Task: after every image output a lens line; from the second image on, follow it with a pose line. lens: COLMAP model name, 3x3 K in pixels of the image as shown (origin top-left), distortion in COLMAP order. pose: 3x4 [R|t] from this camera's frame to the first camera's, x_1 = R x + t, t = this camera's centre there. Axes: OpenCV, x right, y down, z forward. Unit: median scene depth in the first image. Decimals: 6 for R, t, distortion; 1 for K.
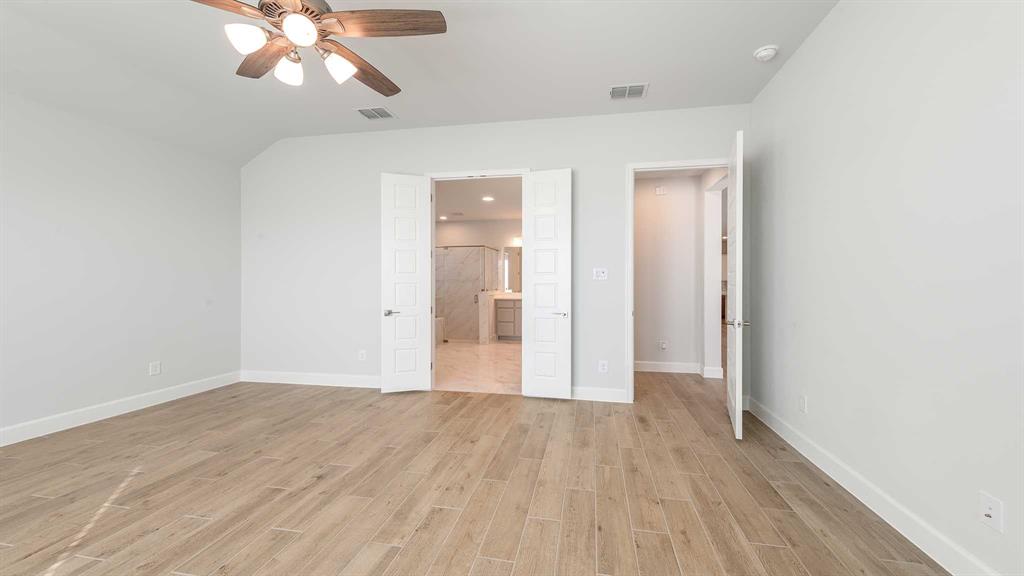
lens RADIAL K [[406.3, 0, 510.7], [0, 406.3, 287.7], [0, 0, 1]] dist [0.014803, -0.000997]
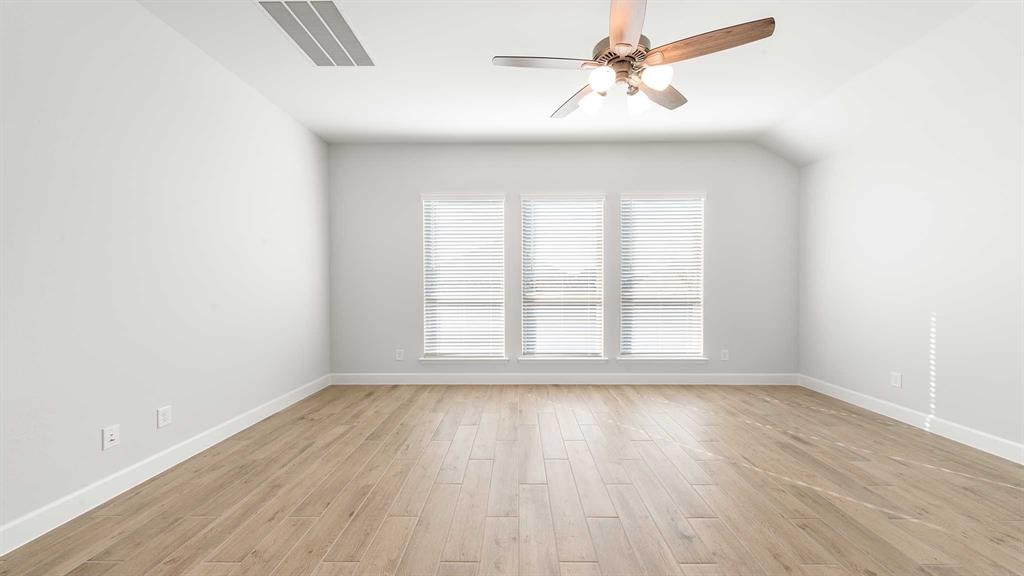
lens RADIAL K [[406.3, 0, 512.7], [0, 406.3, 287.3], [0, 0, 1]] dist [0.014803, -0.000997]
pose [[-0.984083, -0.000840, -0.177707, -0.005867], [-0.003941, 0.999846, 0.017093, -0.022197], [0.177665, 0.017521, -0.983935, 1.736035]]
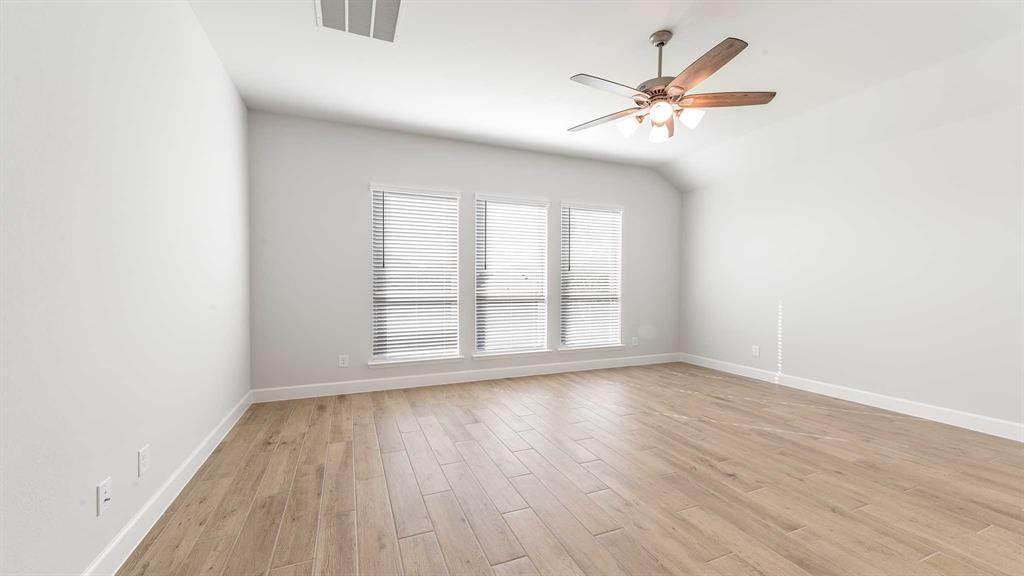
lens RADIAL K [[406.3, 0, 514.5], [0, 406.3, 287.5], [0, 0, 1]] dist [0.014803, -0.000997]
pose [[-0.827727, -0.000797, -0.561130, 0.565136], [-0.012471, 0.999778, 0.016975, -0.015214], [0.560992, 0.021049, -0.827553, 1.565257]]
